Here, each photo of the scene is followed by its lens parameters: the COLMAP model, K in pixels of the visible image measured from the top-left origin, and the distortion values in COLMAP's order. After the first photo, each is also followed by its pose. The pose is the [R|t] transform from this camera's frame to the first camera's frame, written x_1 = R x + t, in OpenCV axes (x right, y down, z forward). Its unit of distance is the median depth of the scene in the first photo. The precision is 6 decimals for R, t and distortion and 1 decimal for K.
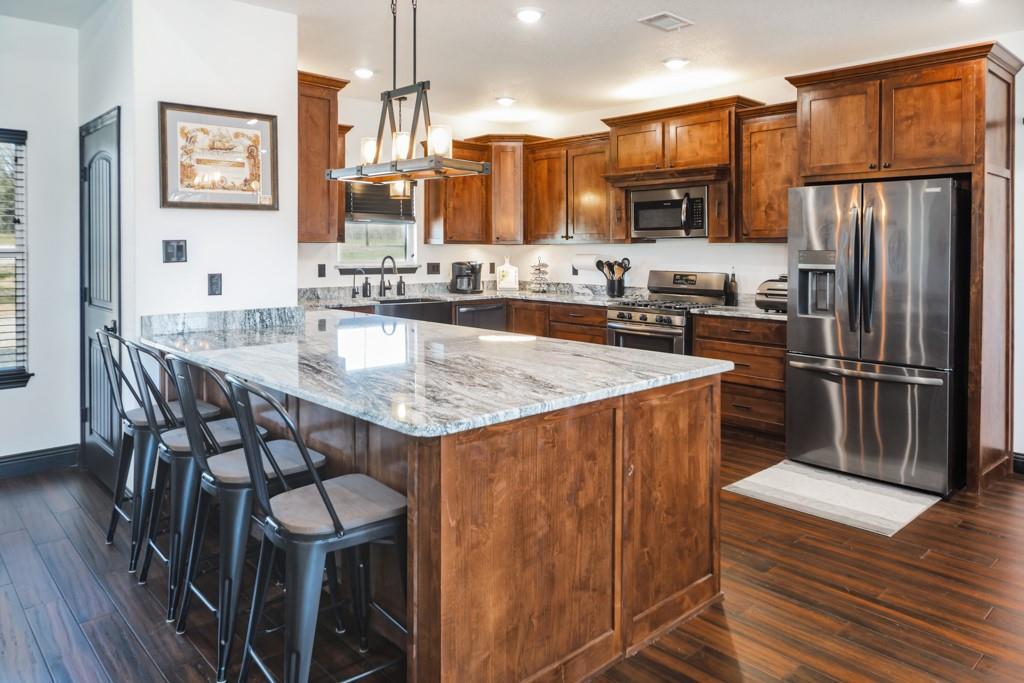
lens RADIAL K [[698.9, 0, 516.7], [0, 698.9, 255.8], [0, 0, 1]] dist [-0.007766, -0.002344]
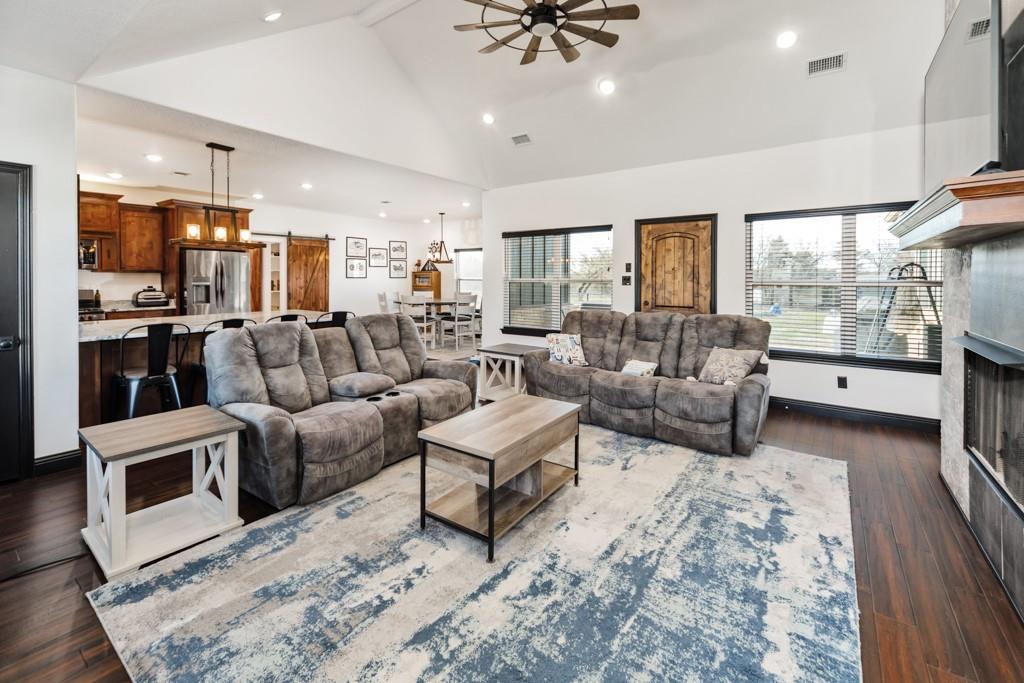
lens RADIAL K [[445.9, 0, 505.3], [0, 445.9, 287.1], [0, 0, 1]] dist [0.003292, -0.000027]
pose [[-0.191037, -0.025492, 0.981252, -0.877029], [0.006918, 0.999603, 0.027316, -0.004711], [-0.981558, 0.012007, -0.190785, 0.170426]]
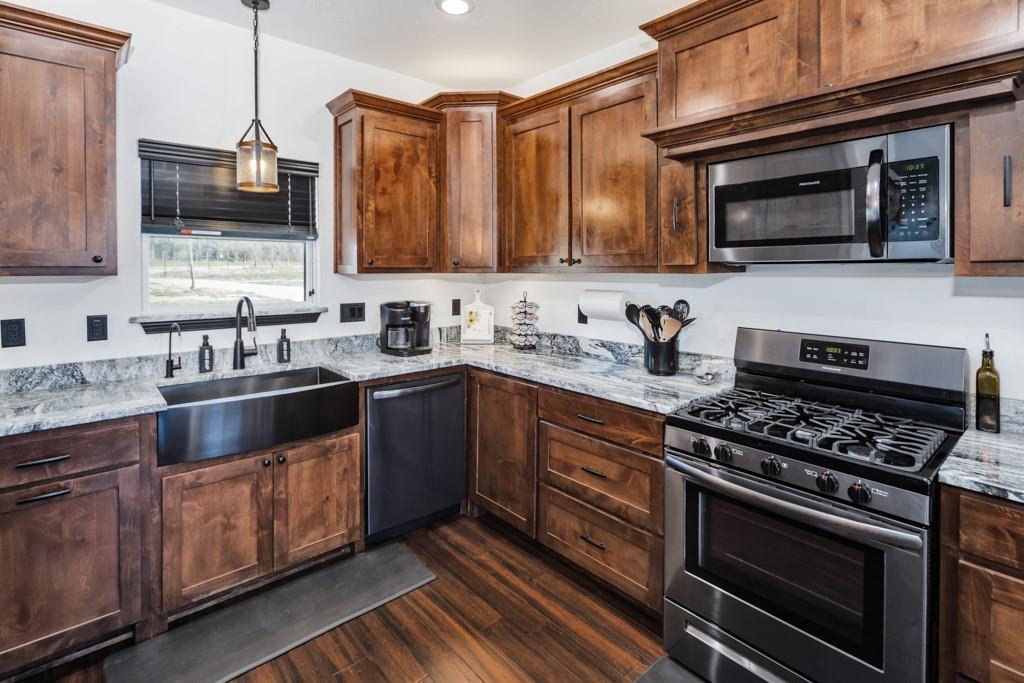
lens RADIAL K [[490.0, 0, 512.5], [0, 490.0, 271.8], [0, 0, 1]] dist [-0.002477, -0.000521]
pose [[0.999653, -0.002919, -0.026165, 0.036709], [0.002866, 0.999994, -0.002053, -0.017939], [0.026171, 0.001977, 0.999656, 0.619698]]
